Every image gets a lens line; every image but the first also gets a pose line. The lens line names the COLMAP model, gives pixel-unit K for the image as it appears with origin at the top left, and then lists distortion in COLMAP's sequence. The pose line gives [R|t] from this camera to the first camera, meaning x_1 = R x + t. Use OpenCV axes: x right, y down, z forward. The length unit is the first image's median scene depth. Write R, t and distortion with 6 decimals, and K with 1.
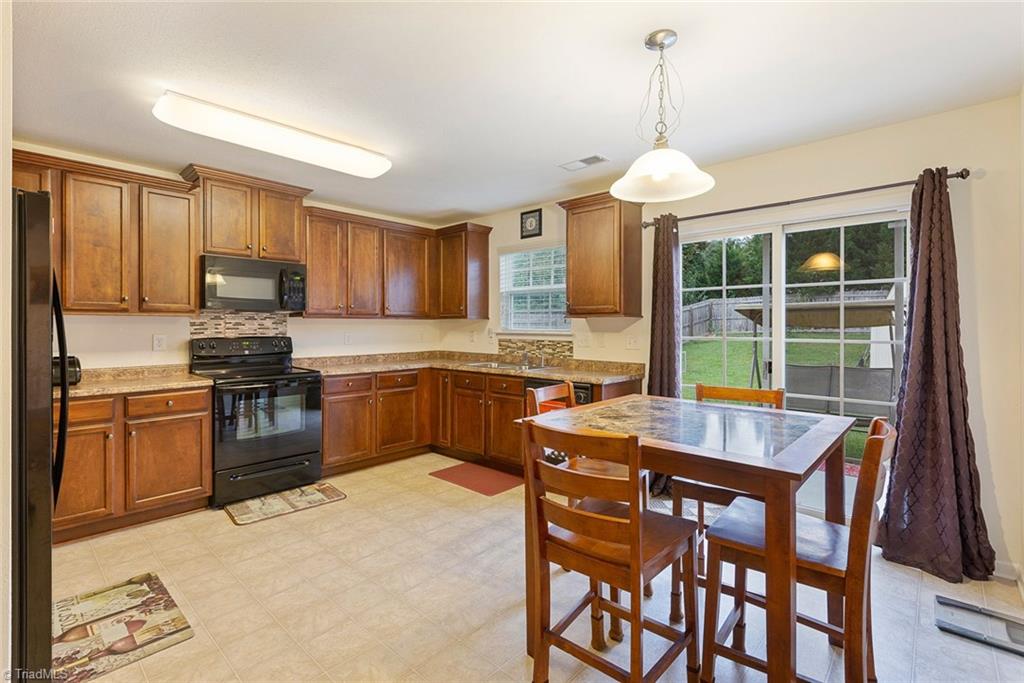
lens RADIAL K [[474.2, 0, 511.2], [0, 474.2, 325.7], [0, 0, 1]] dist [-0.000053, -0.000102]
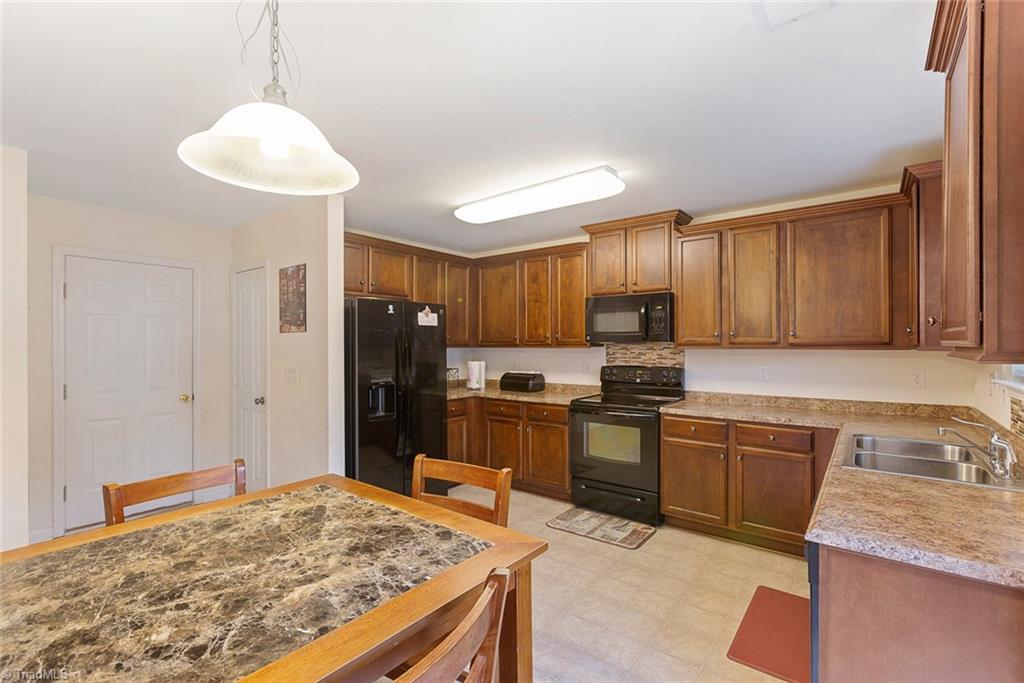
lens RADIAL K [[466.1, 0, 512.0], [0, 466.1, 341.5], [0, 0, 1]] dist [-0.000224, -0.000136]
pose [[0.074503, -0.003968, -0.997213, 0.533199], [0.004687, 0.999982, -0.003629, -0.033948], [0.997210, -0.004404, 0.074521, 0.715153]]
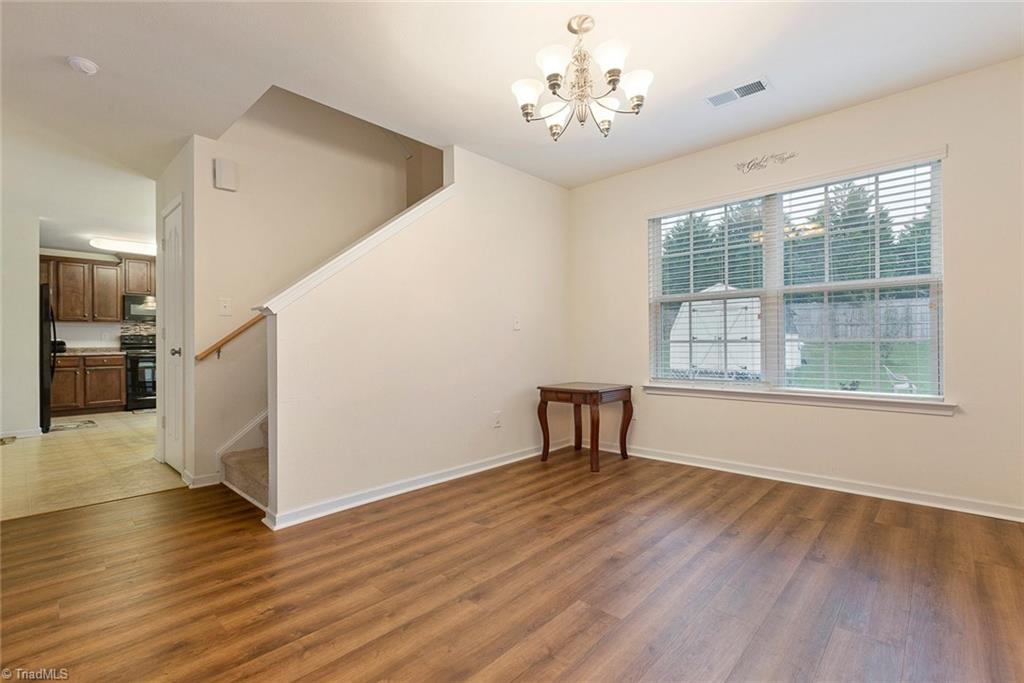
lens RADIAL K [[466.1, 0, 512.0], [0, 466.1, 341.5], [0, 0, 1]] dist [-0.000224, -0.000136]
pose [[0.999919, -0.009116, -0.008864, 1.119210], [0.009106, 0.999958, -0.001130, 0.078464], [0.008874, 0.001050, 0.999960, -1.089004]]
